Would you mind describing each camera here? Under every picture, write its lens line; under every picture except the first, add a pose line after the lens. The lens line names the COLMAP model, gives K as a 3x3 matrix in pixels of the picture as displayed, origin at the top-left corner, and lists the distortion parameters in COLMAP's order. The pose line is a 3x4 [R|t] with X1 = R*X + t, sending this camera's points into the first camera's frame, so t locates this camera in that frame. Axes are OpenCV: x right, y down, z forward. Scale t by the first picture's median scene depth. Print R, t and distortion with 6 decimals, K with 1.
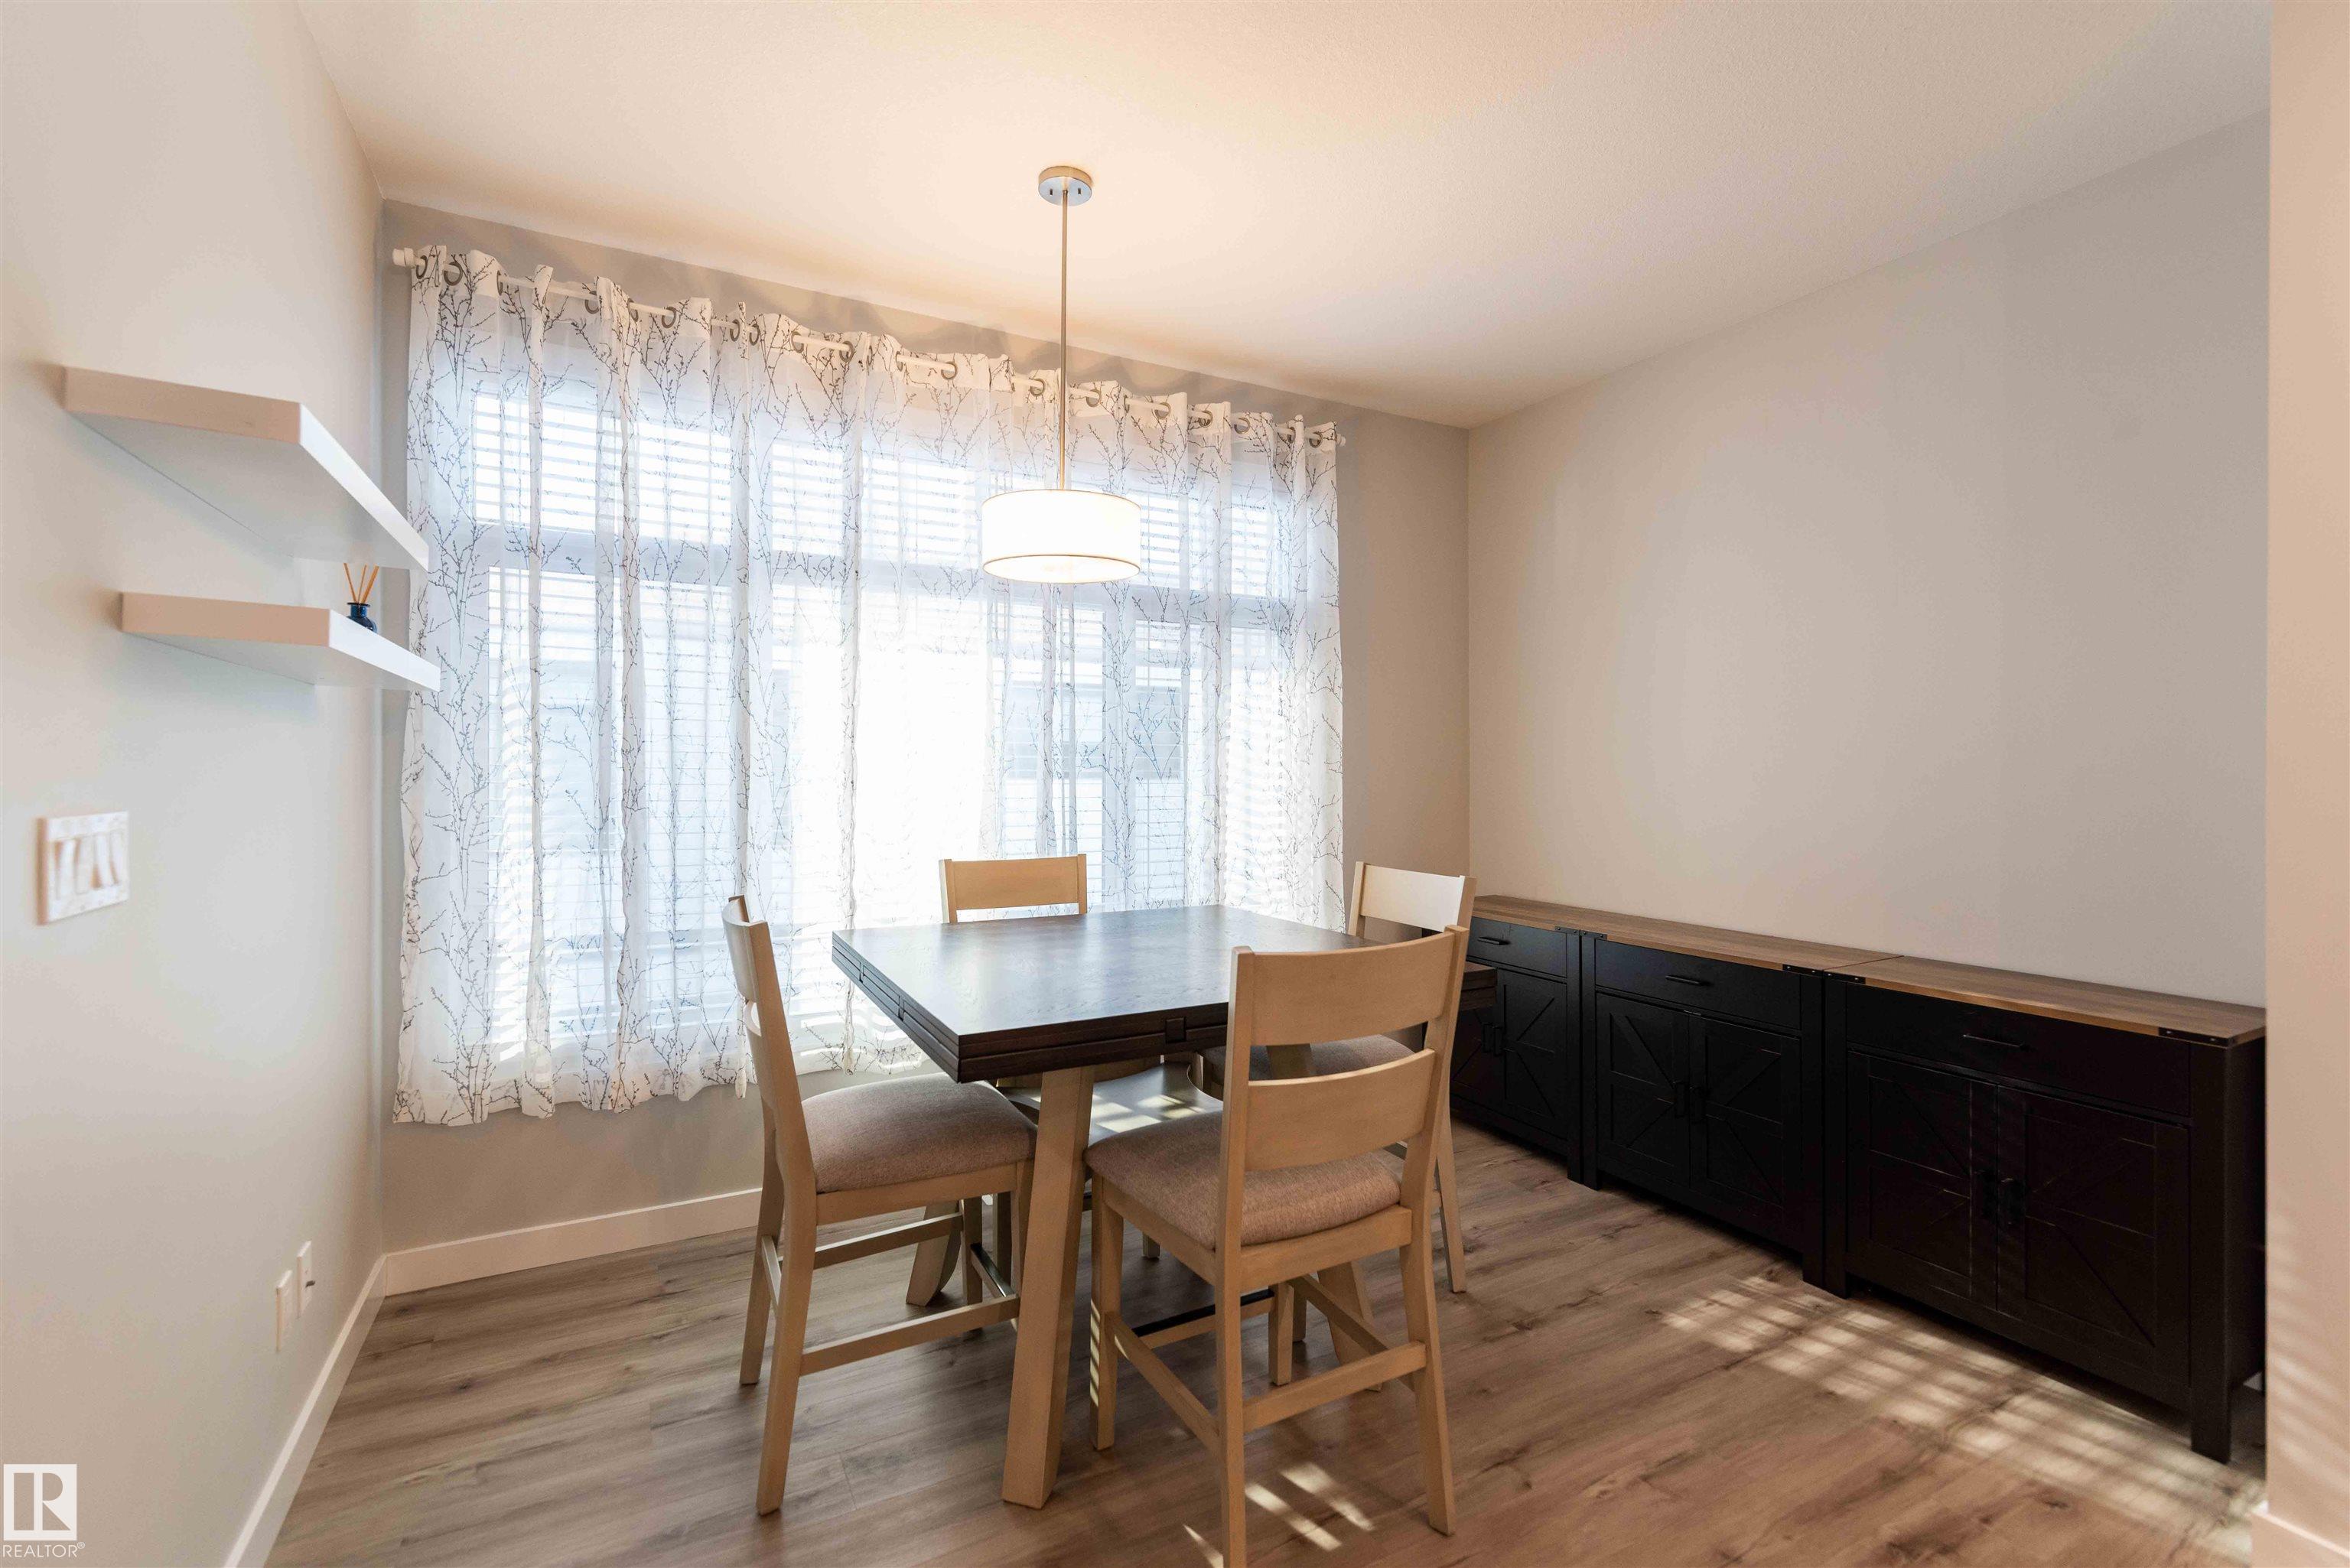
lens RADIAL K [[1030.0, 0, 1190.4], [0, 1030.0, 754.5], [0, 0, 1]] dist [-0.000340, 0.000151]
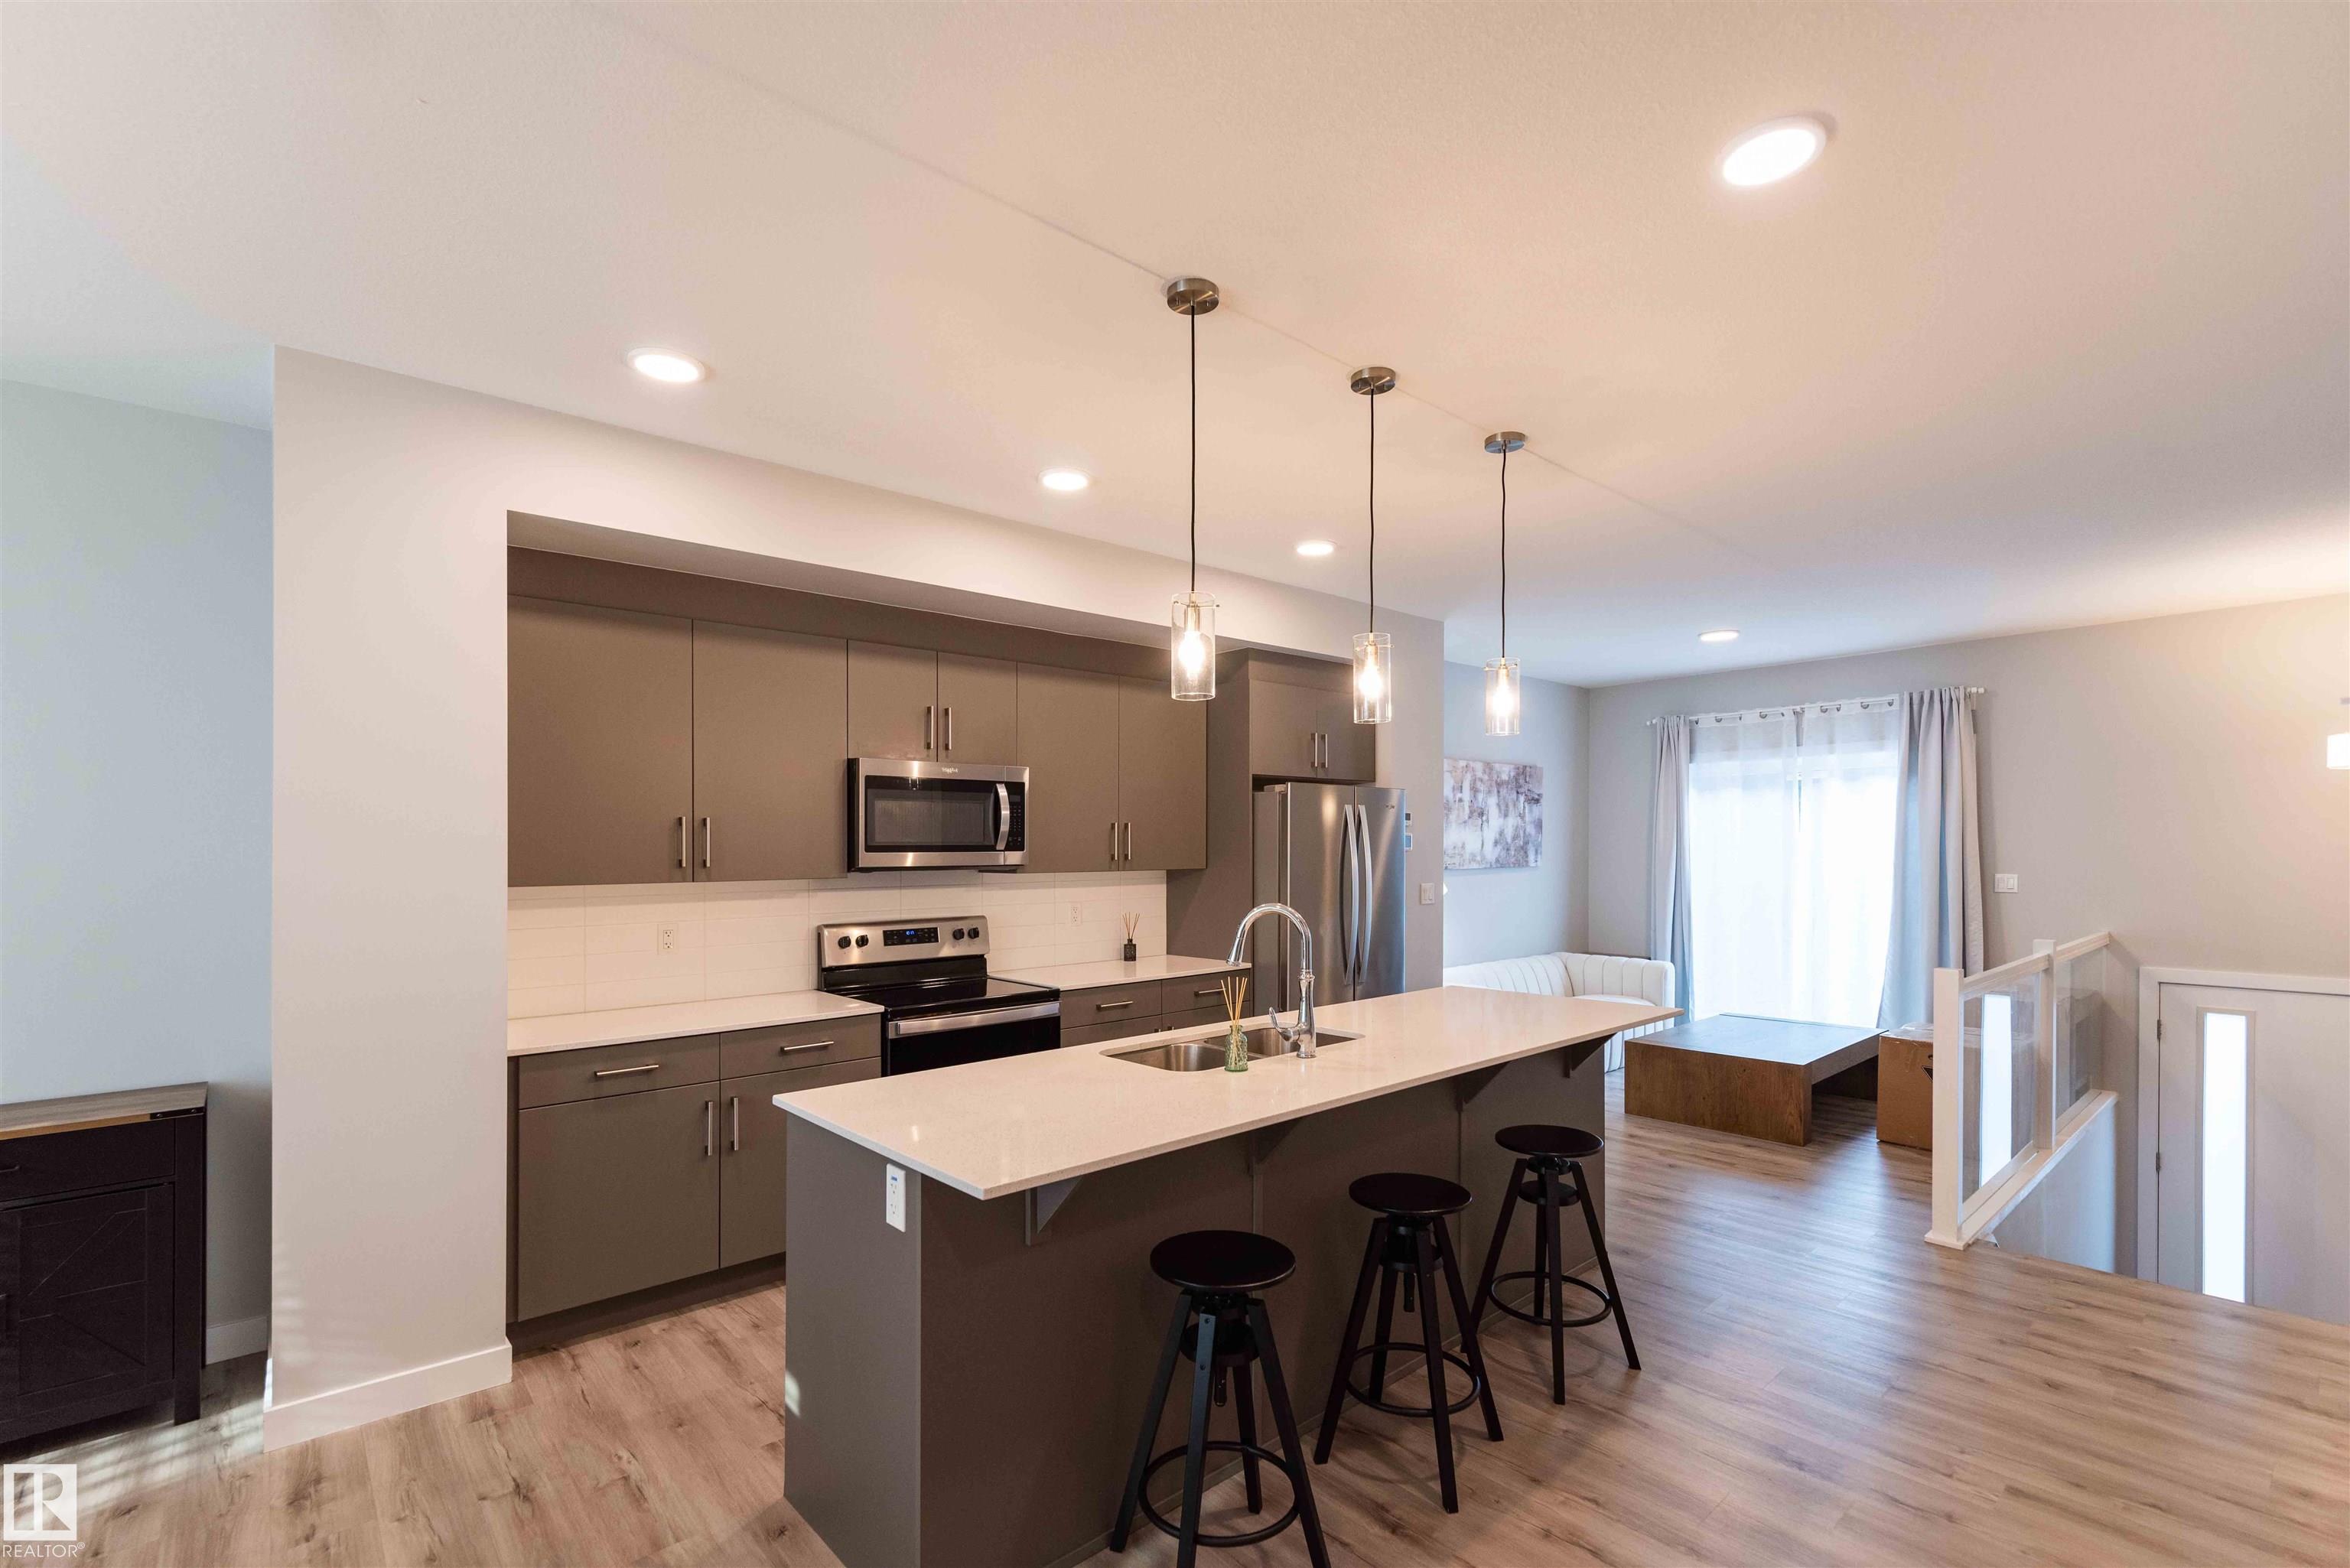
lens RADIAL K [[1030.0, 0, 1168.3], [0, 1030.0, 851.8], [0, 0, 1]] dist [-0.000340, 0.000151]
pose [[-0.213151, -0.000258, 0.977019, -0.413127], [-0.005214, 0.999986, -0.000874, -0.047152], [-0.977005, -0.005280, -0.213150, 0.024899]]
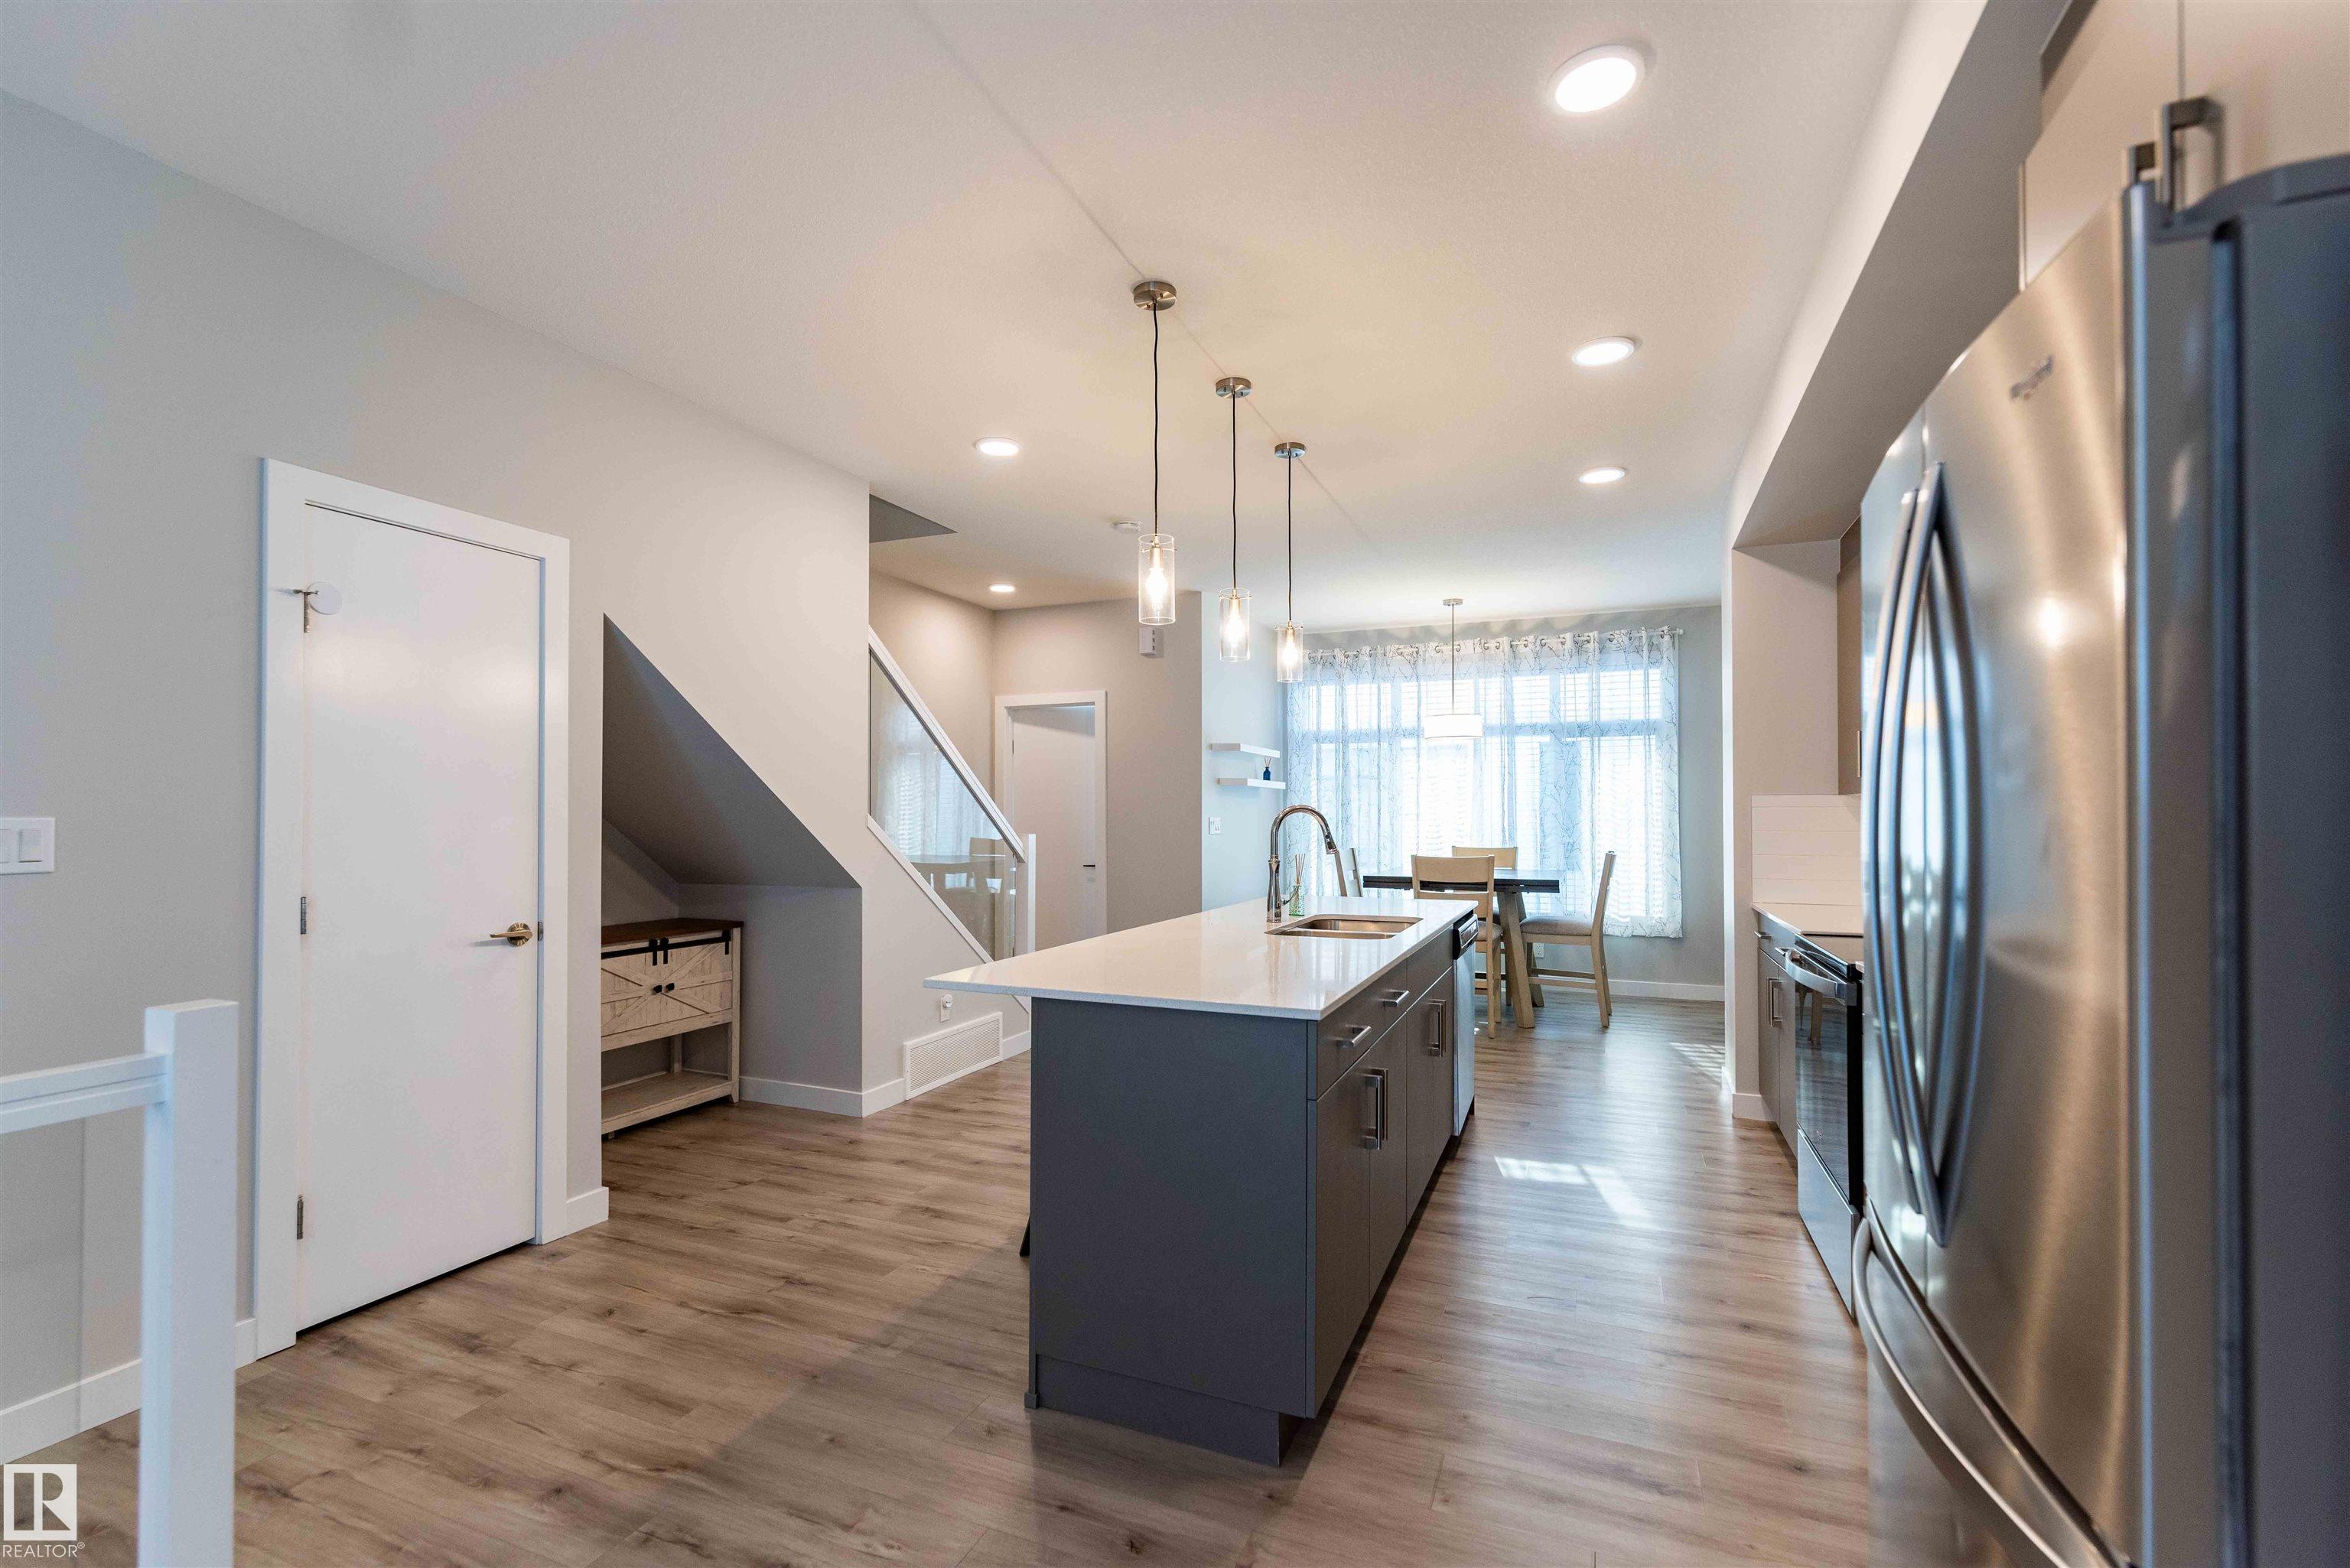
lens RADIAL K [[1030.0, 0, 1176.9], [0, 1030.0, 819.6], [0, 0, 1]] dist [-0.000340, 0.000151]
pose [[0.628042, 0.000440, -0.778179, 1.404172], [0.012765, 0.999859, 0.010868, 0.000618], [0.778075, -0.016759, 0.627948, -1.191096]]
